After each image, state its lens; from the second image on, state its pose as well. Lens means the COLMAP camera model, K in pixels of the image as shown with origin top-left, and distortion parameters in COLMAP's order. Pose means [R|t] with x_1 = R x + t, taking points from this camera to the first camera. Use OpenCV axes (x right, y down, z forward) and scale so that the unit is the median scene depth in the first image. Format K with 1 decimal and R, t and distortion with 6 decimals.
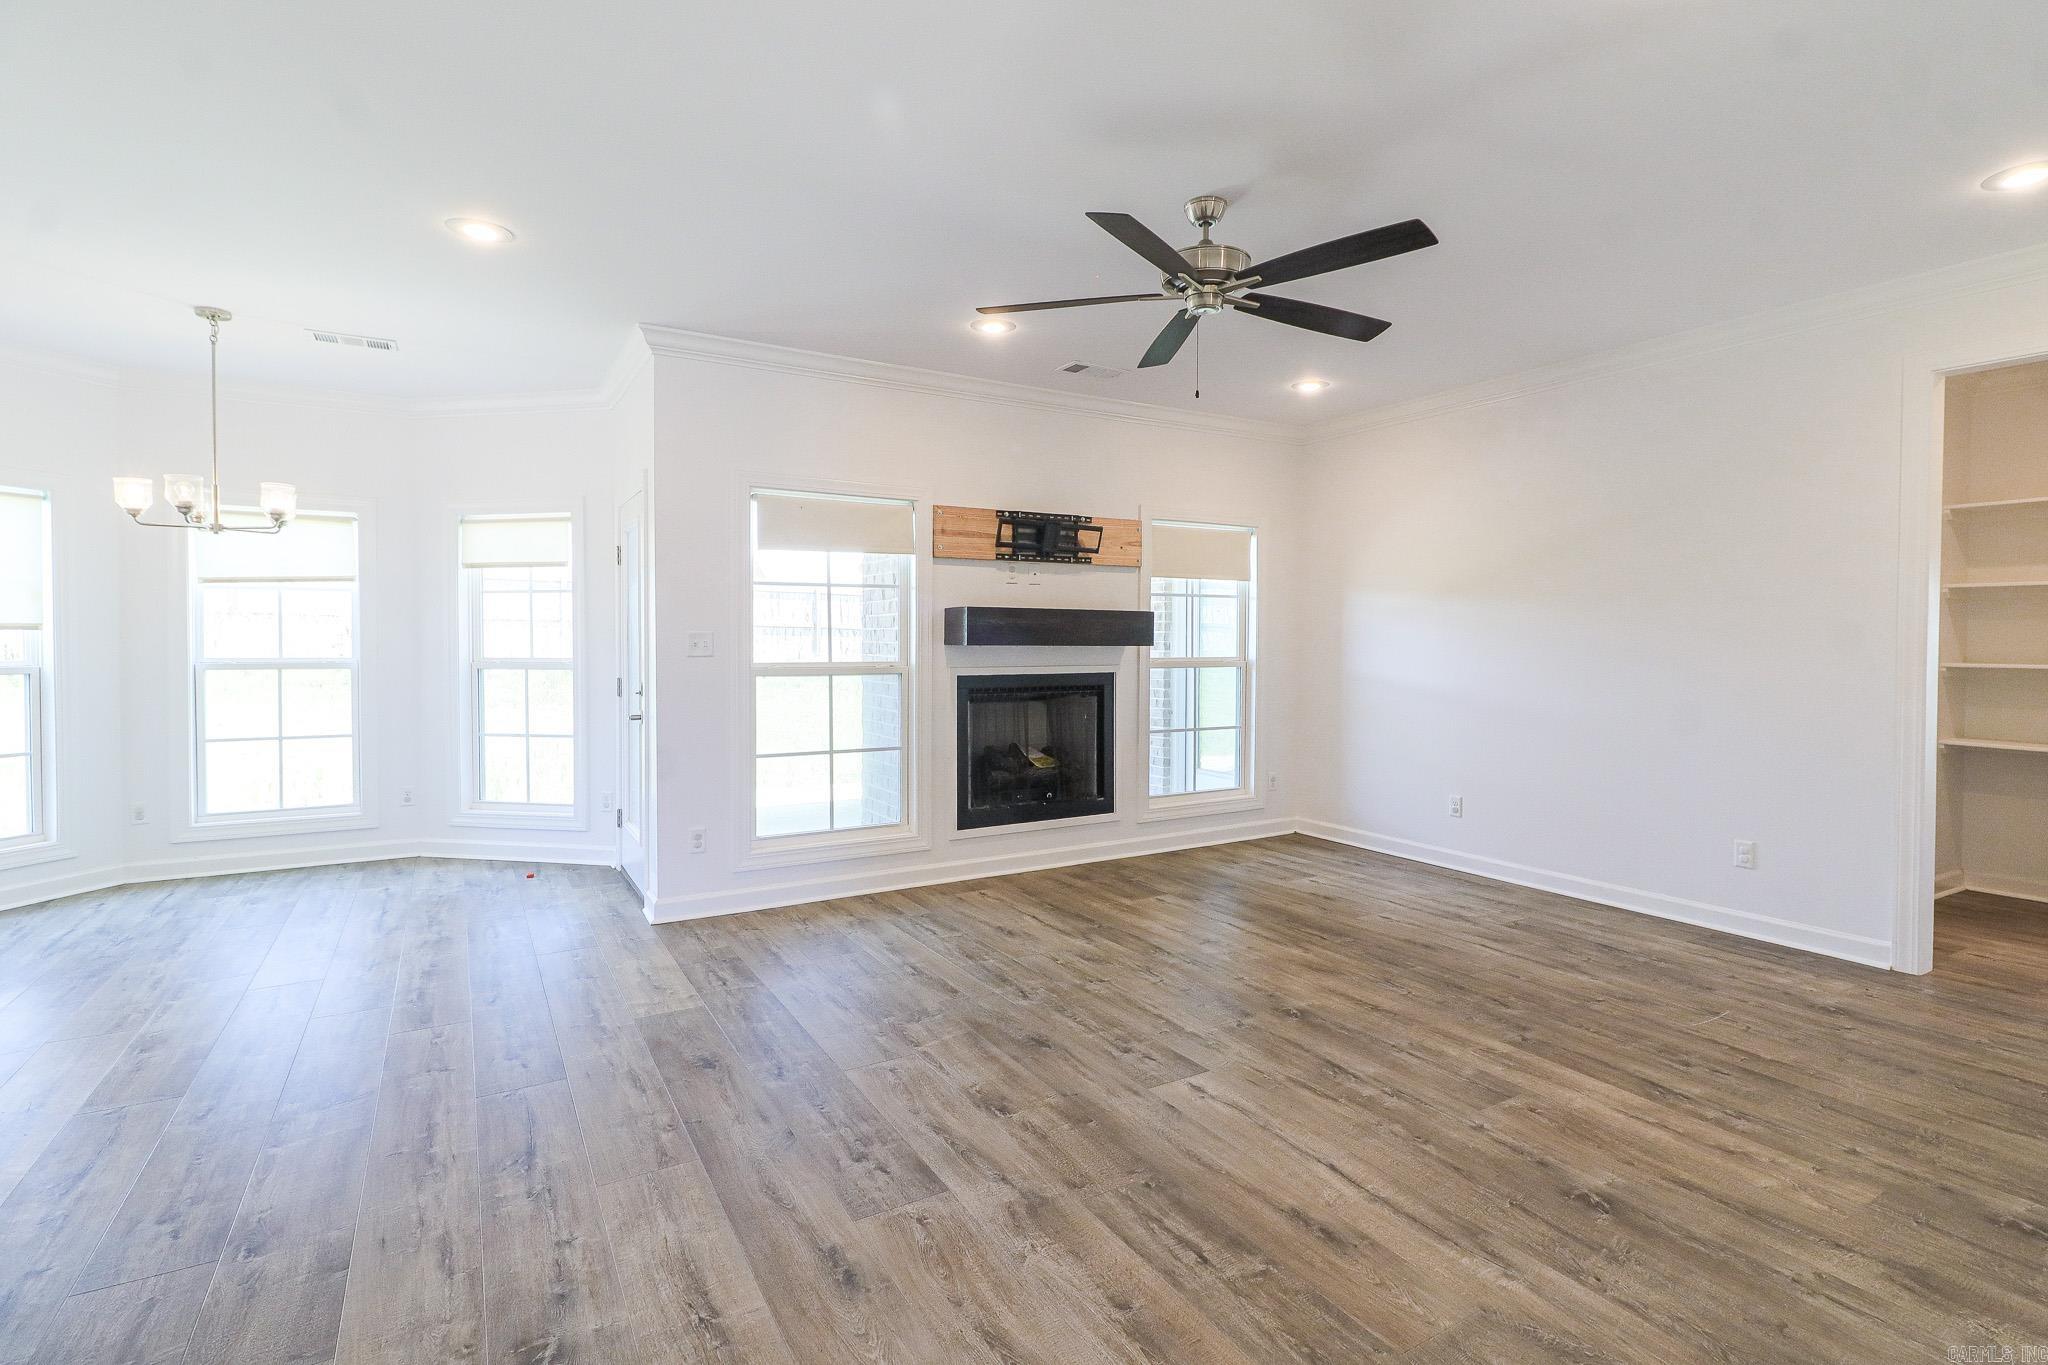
lens RADIAL K [[1009.2, 0, 1071.0], [0, 1009.2, 658.5], [0, 0, 1]] dist [0.018197, -0.015604]
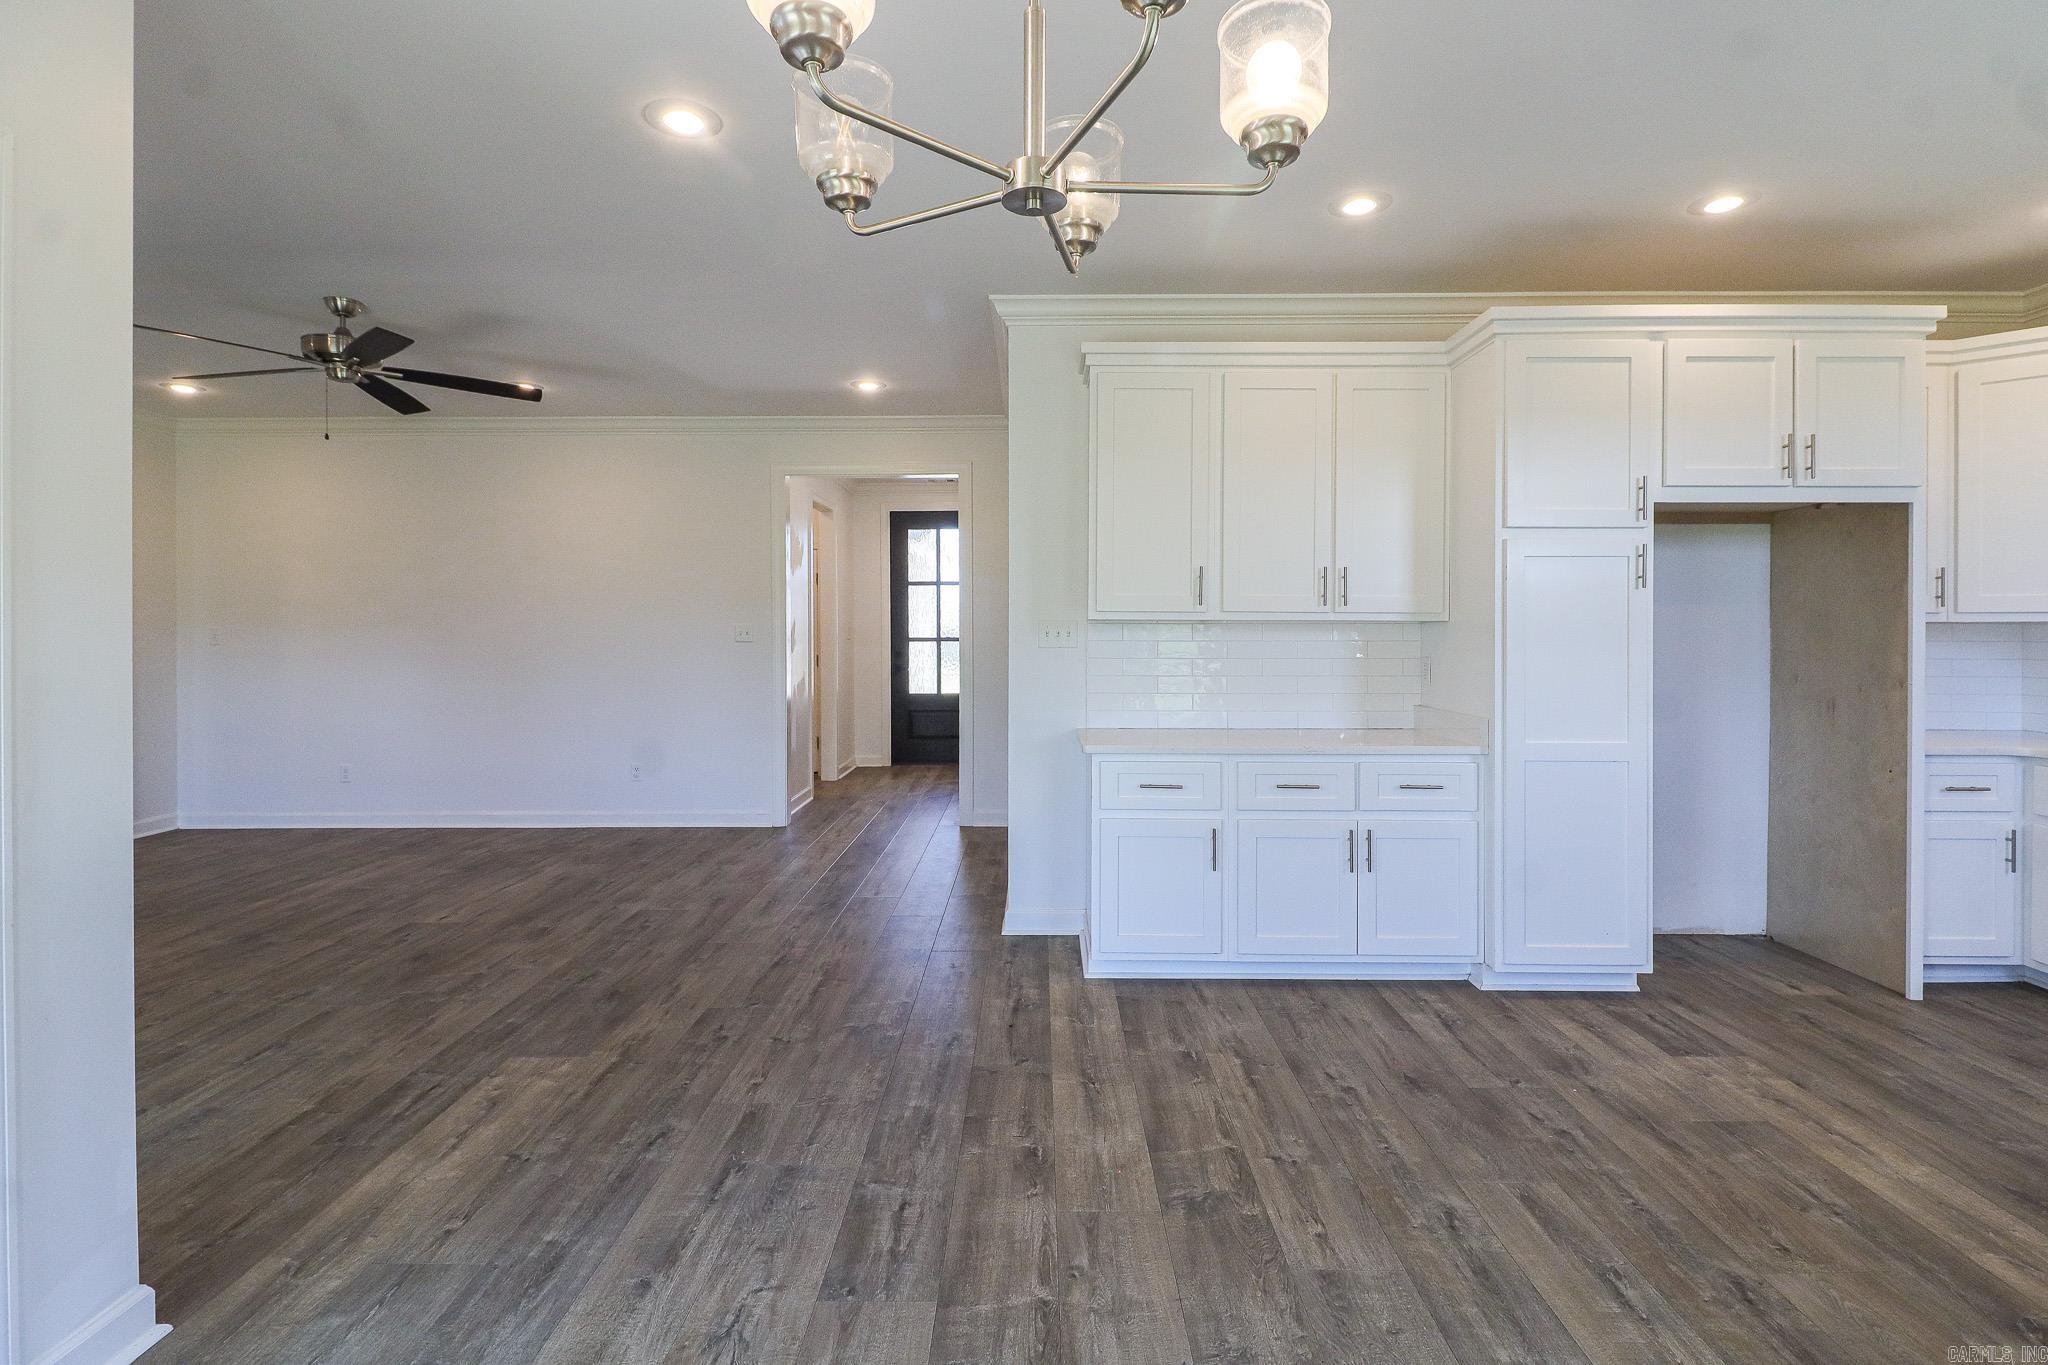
lens RADIAL K [[994.8, 0, 1030.8], [0, 994.8, 635.2], [0, 0, 1]] dist [0.016620, -0.014372]
pose [[-0.850051, -0.002904, 0.526693, -0.990198], [0.011147, 0.999662, 0.023501, -0.026246], [-0.526583, 0.025848, -0.849731, 1.236260]]
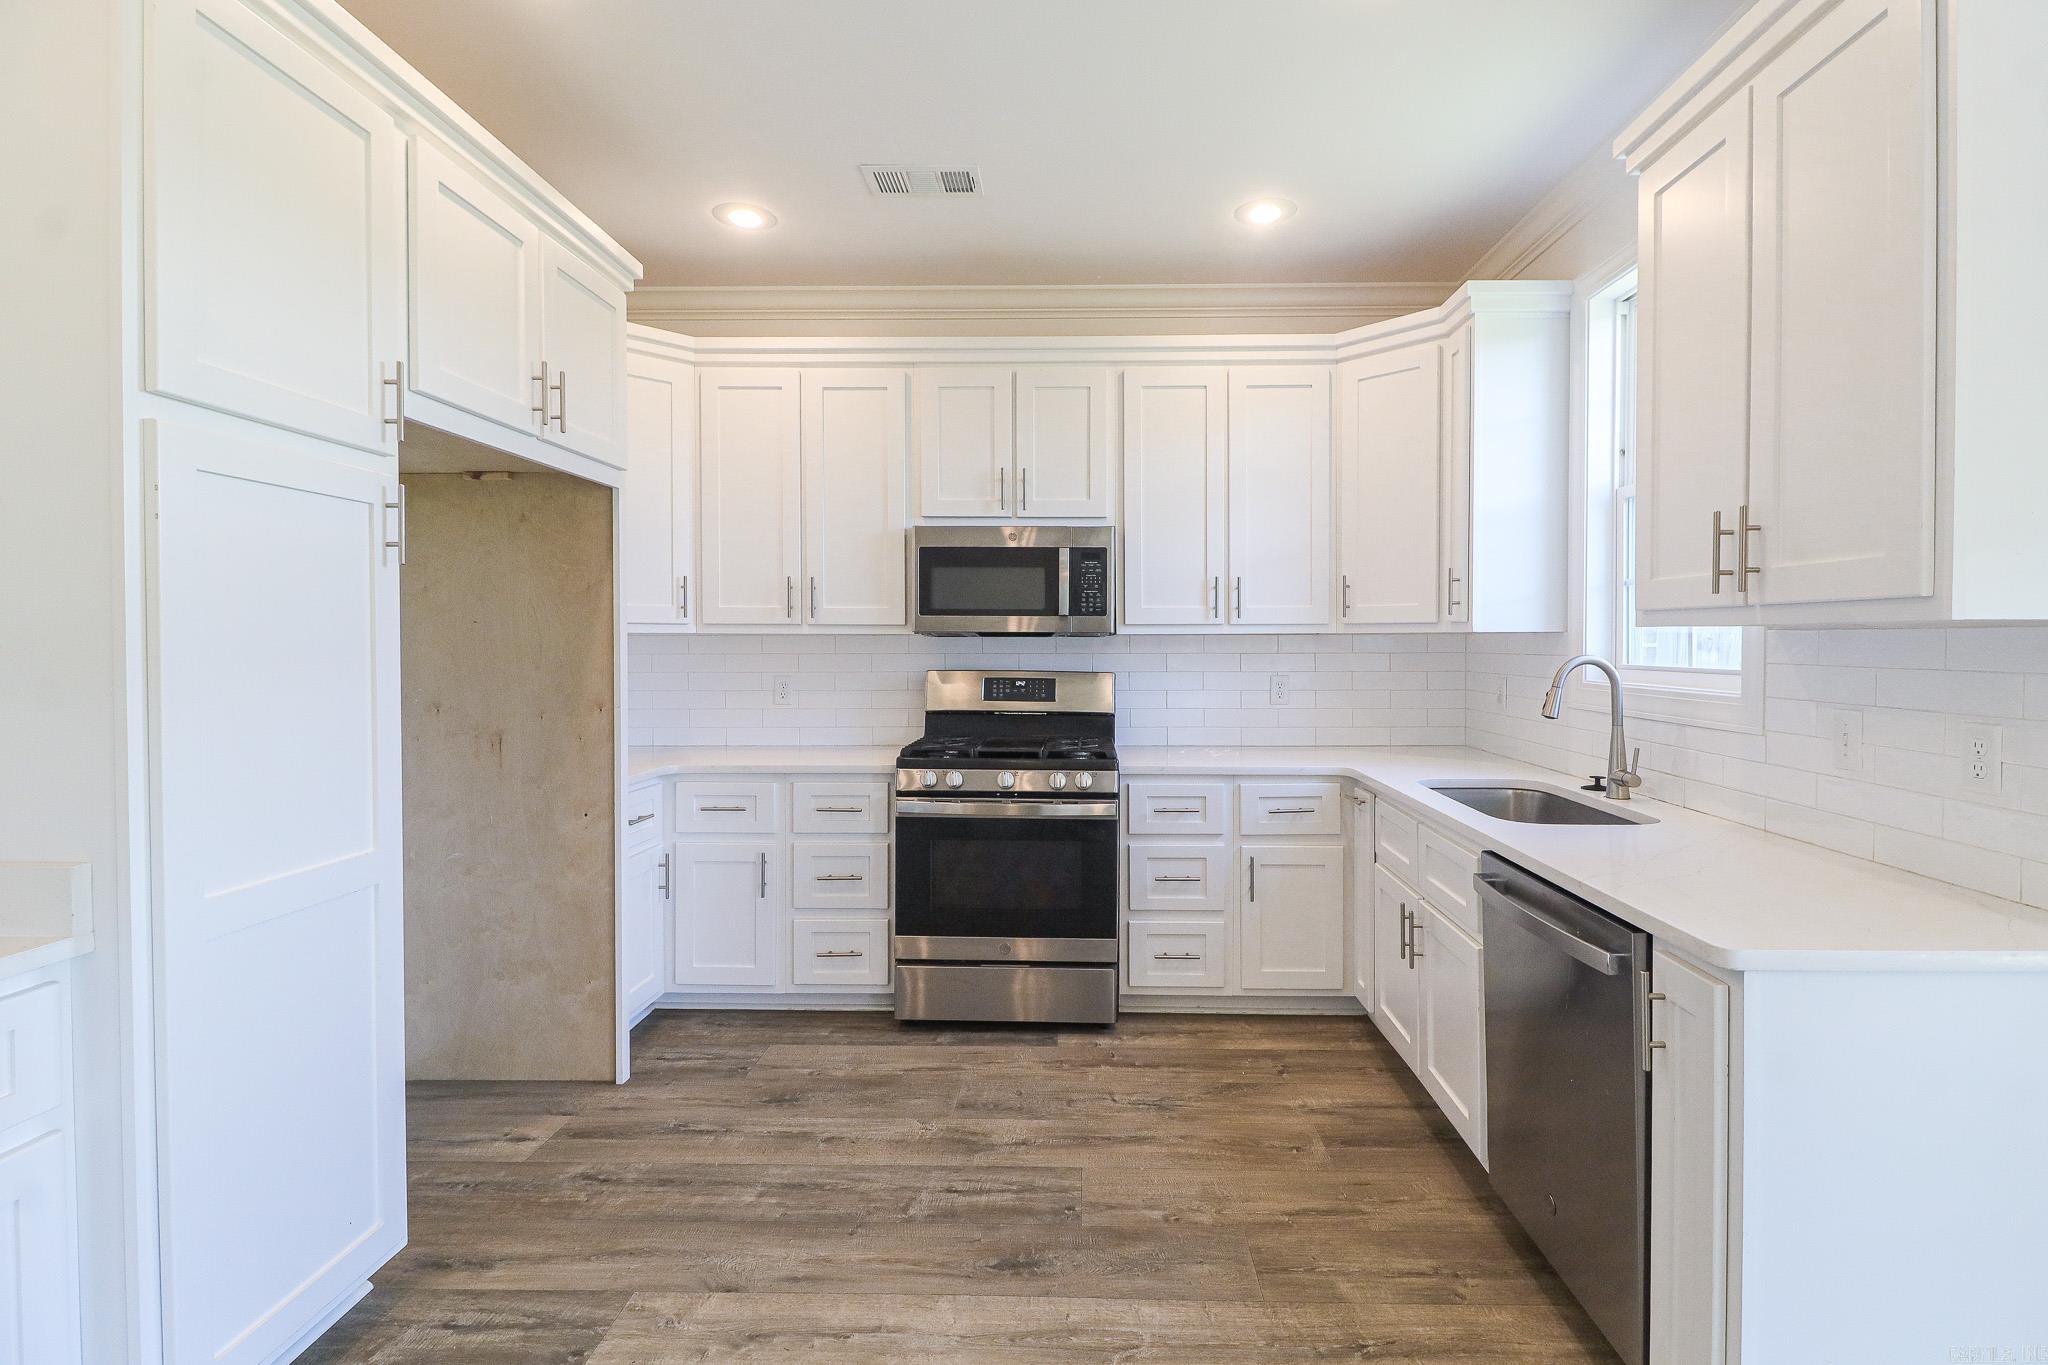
lens RADIAL K [[972.9, 0, 1070.5], [0, 972.9, 652.7], [0, 0, 1]] dist [-0.000144, -0.000121]
pose [[-0.541276, 0.011079, -0.840772, -0.784423], [-0.014738, 0.999635, 0.022660, -0.015083], [0.840716, 0.024657, -0.540915, 0.782313]]
